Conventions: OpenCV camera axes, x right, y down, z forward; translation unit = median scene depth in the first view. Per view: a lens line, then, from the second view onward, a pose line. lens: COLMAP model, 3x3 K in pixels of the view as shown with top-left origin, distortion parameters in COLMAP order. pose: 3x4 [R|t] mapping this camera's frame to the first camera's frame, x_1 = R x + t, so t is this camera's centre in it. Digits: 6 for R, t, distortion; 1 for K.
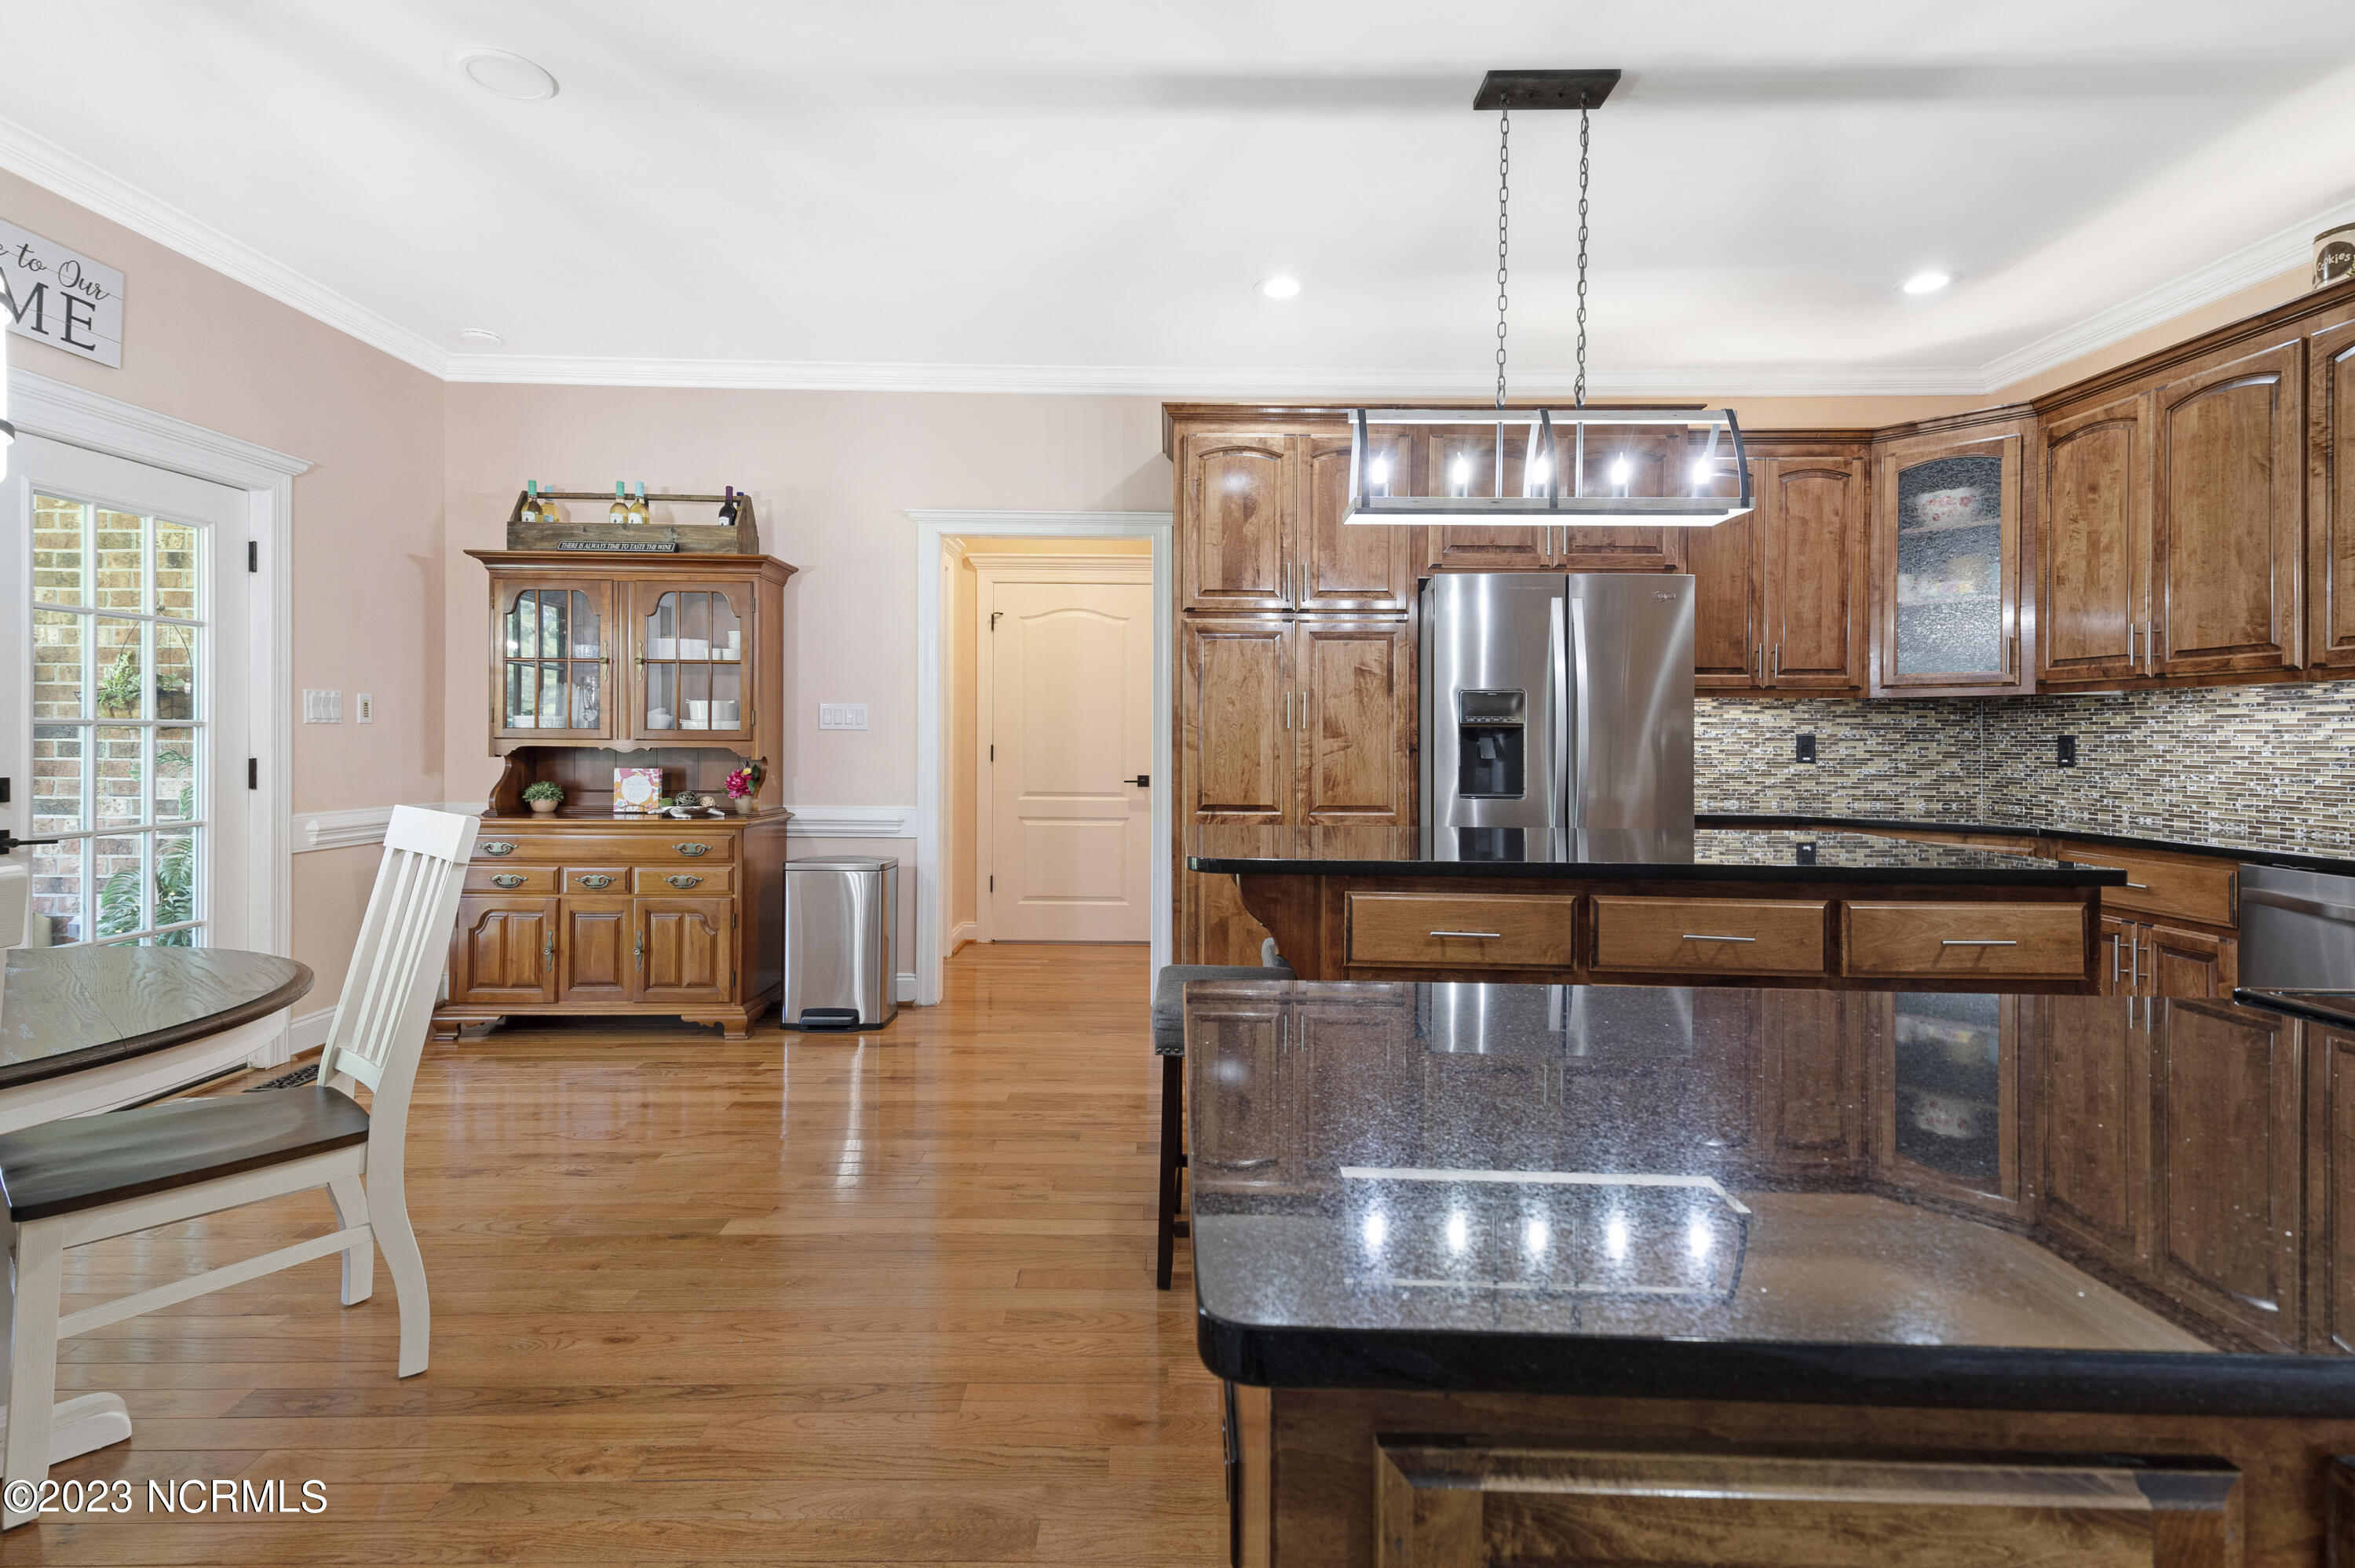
lens RADIAL K [[1075.6, 0, 1178.3], [0, 1075.6, 760.0], [0, 0, 1]] dist [0.027052, 0.000031]
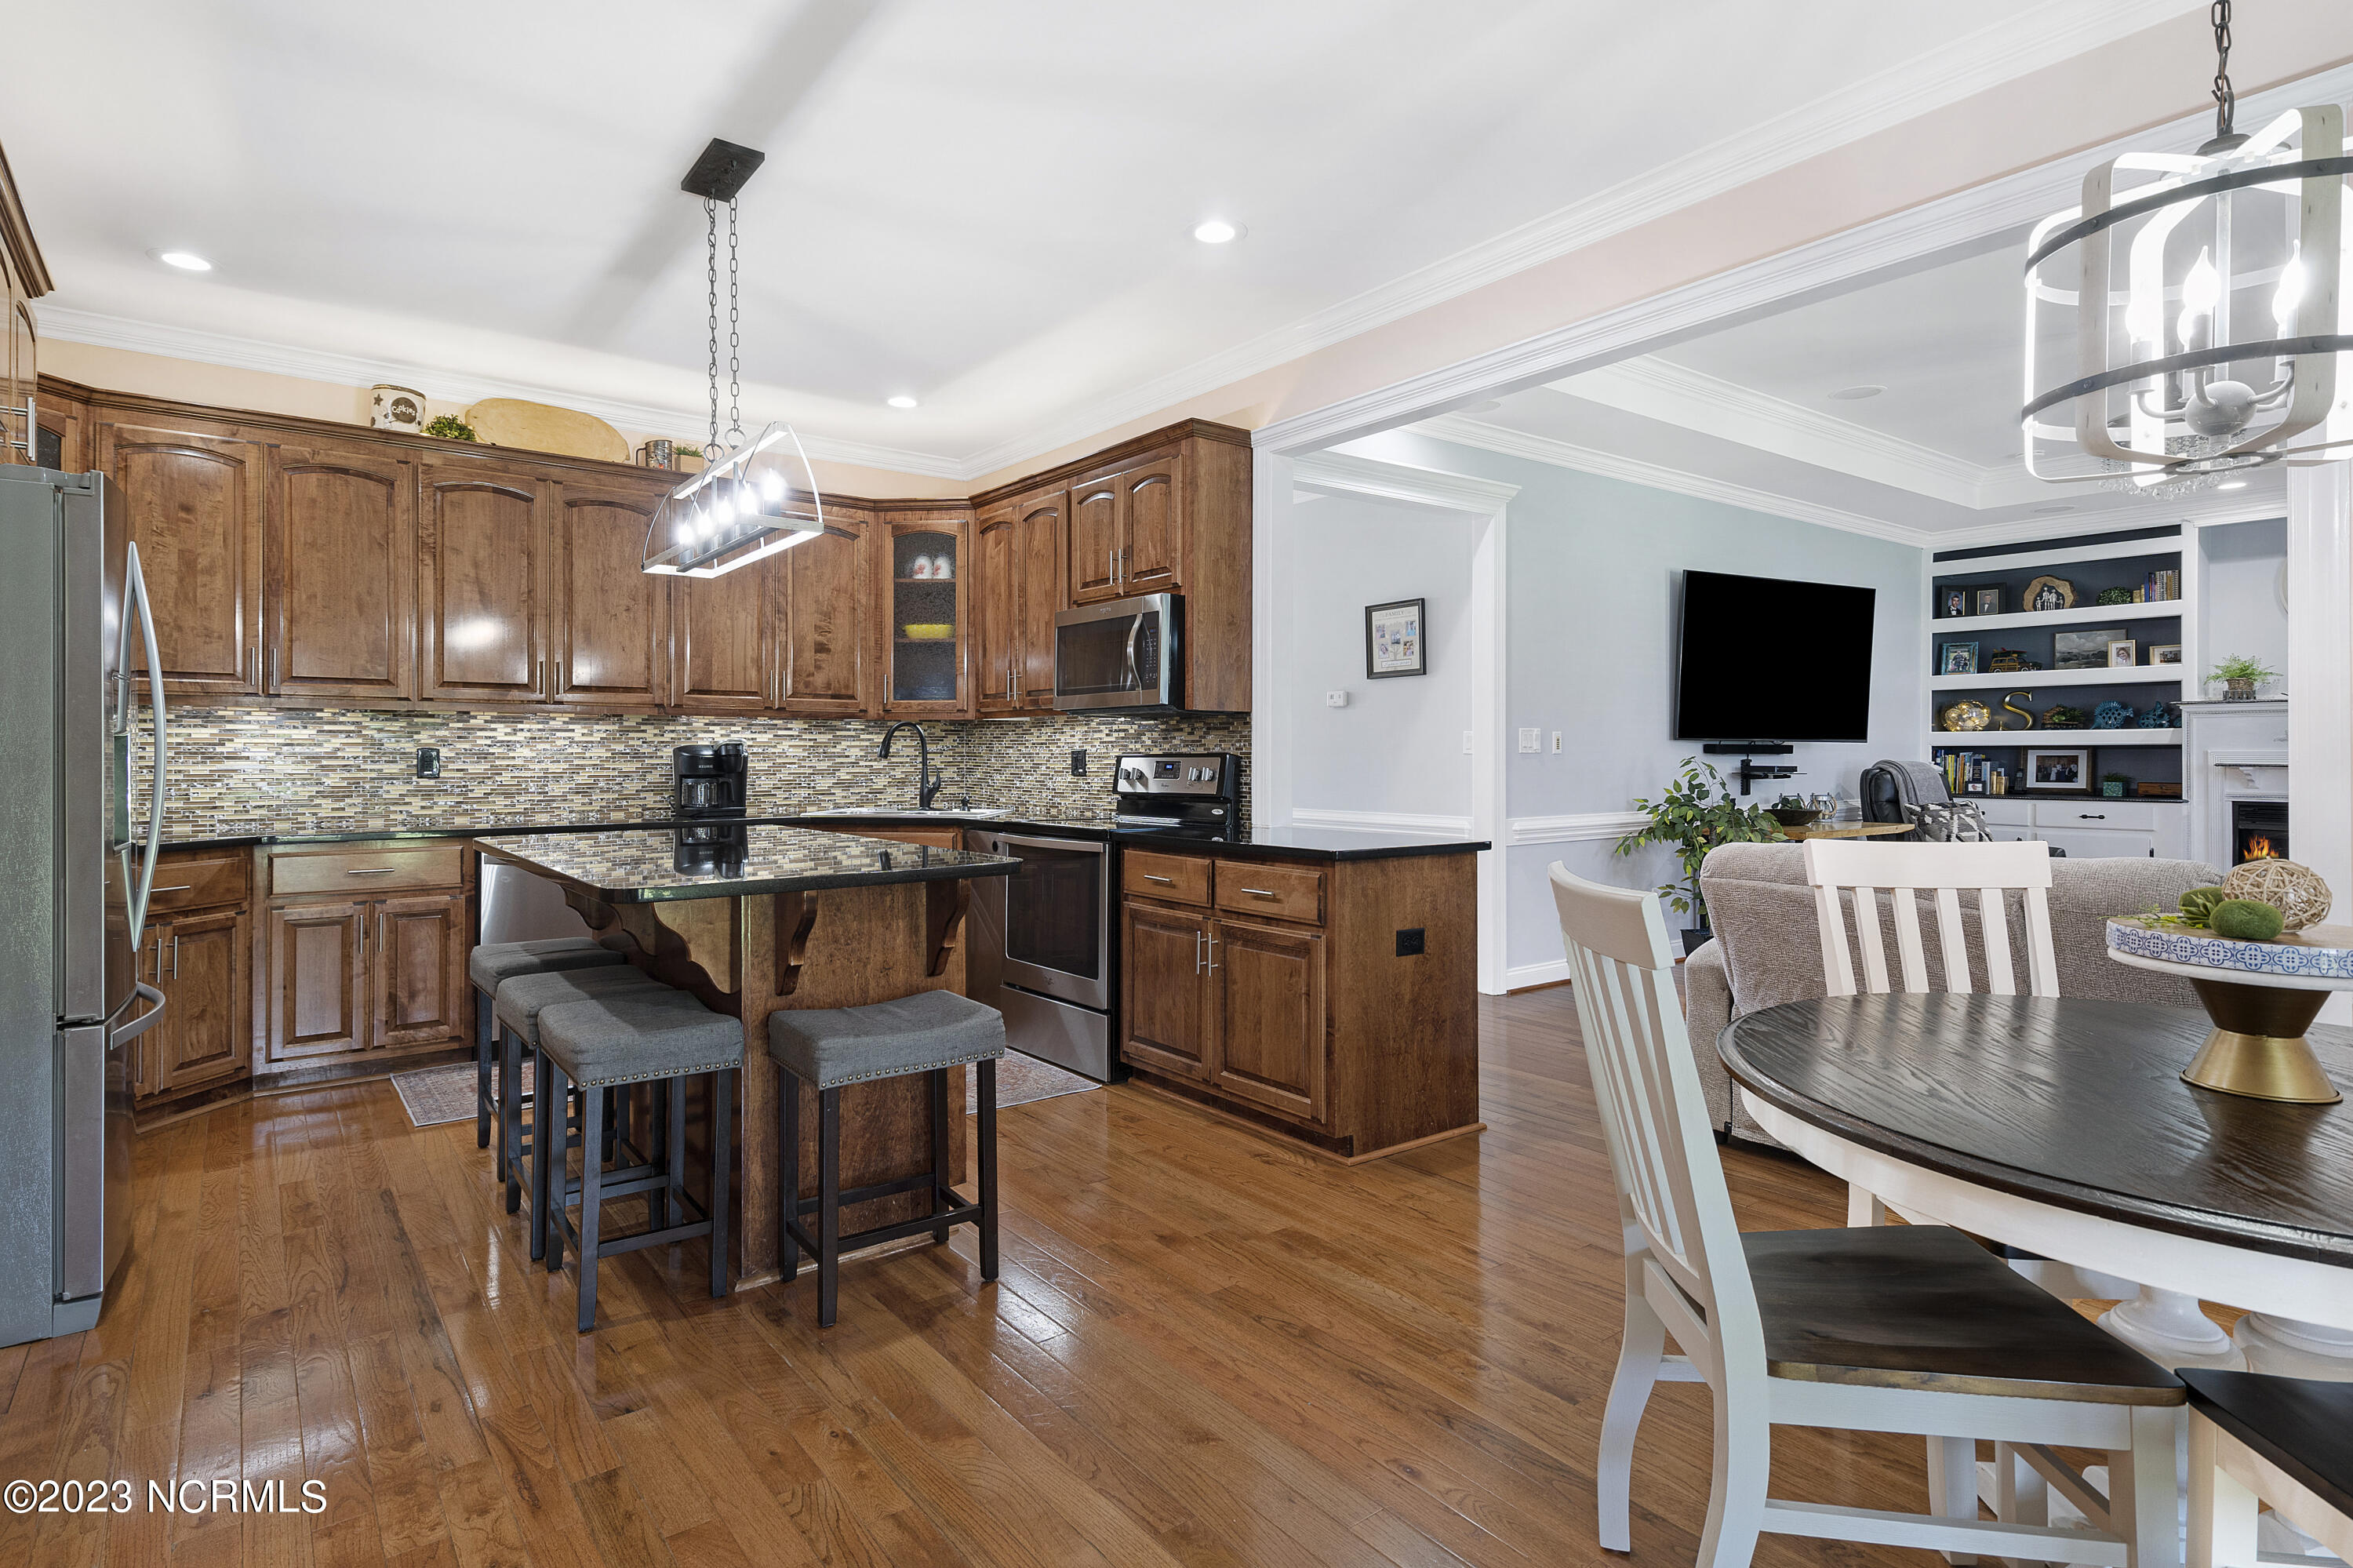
lens RADIAL K [[1210.6, 0, 1176.5], [0, 1210.6, 784.0], [0, 0, 1]] dist [-0.000639, -0.000387]
pose [[-0.609375, -0.027924, 0.792390, -0.652255], [0.012972, 0.998895, 0.045176, -0.028023], [-0.792776, 0.037808, -0.608340, 0.973792]]
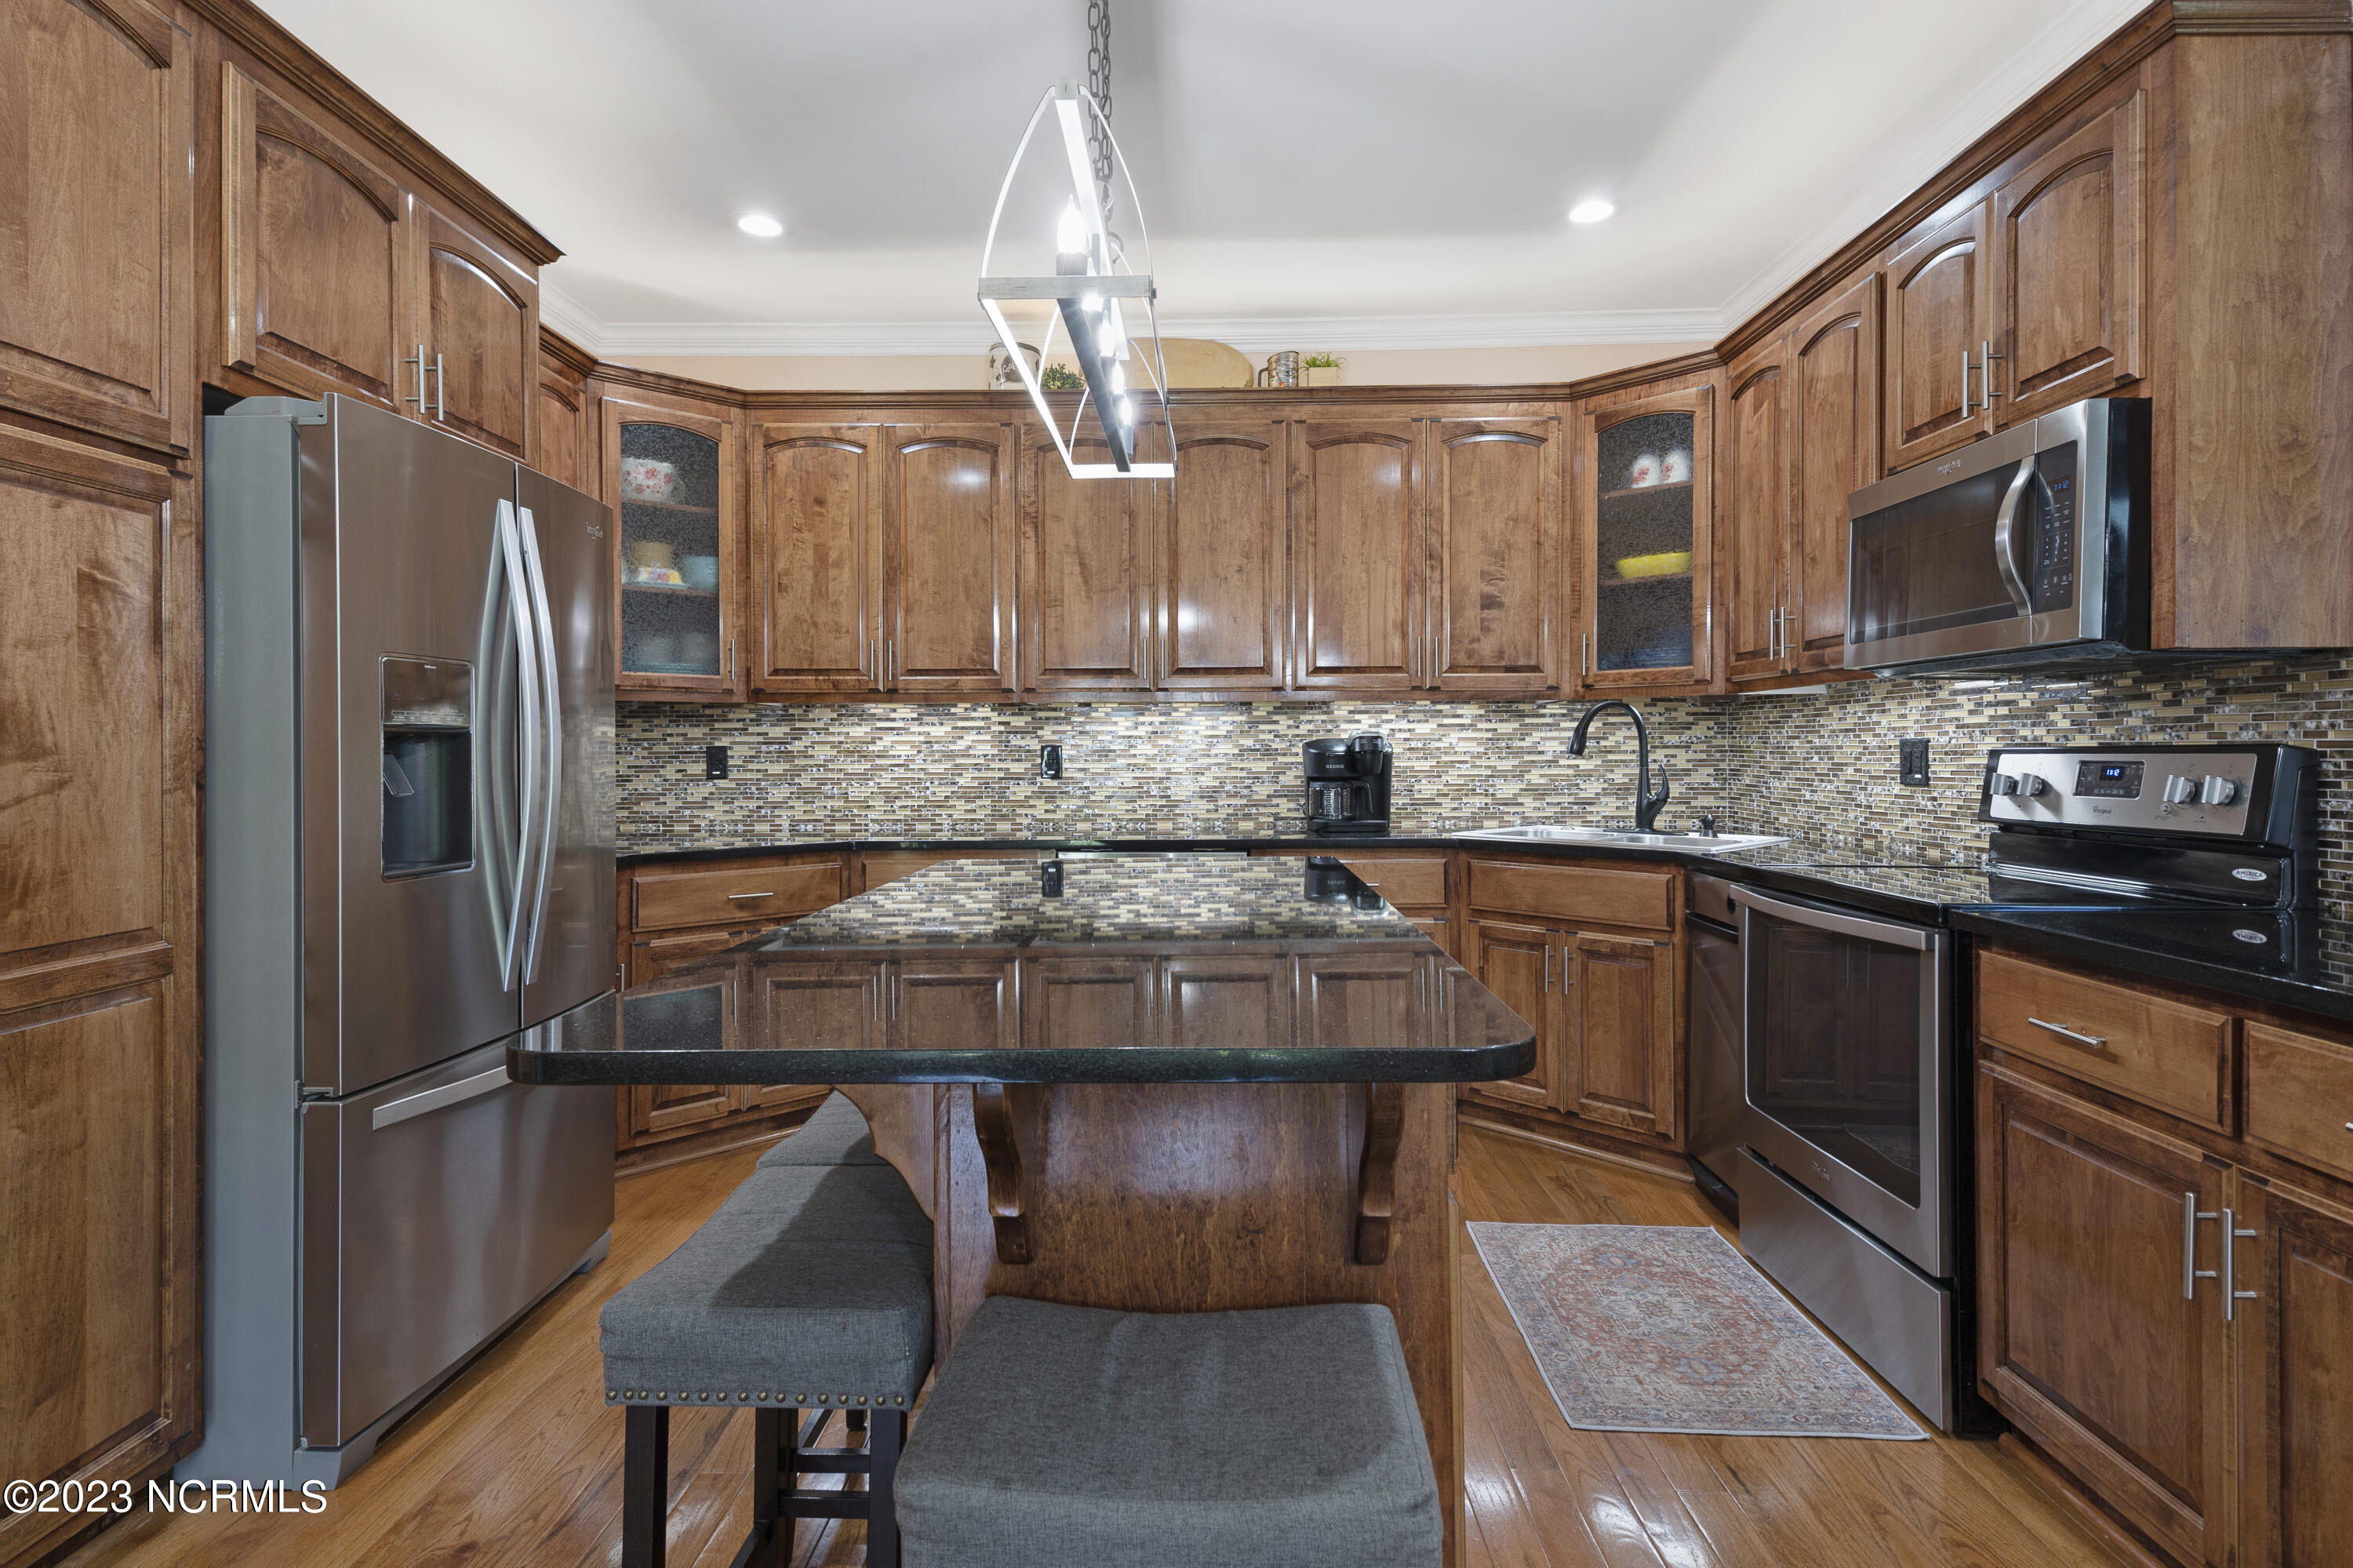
lens RADIAL K [[1188.9, 0, 1167.4], [0, 1188.9, 753.9], [0, 0, 1]] dist [0.046743, -0.023071]
pose [[0.033909, -0.010950, 0.999365, -0.261447], [0.028008, 0.999558, 0.010002, -0.017669], [-0.999032, 0.027652, 0.034201, 0.655728]]
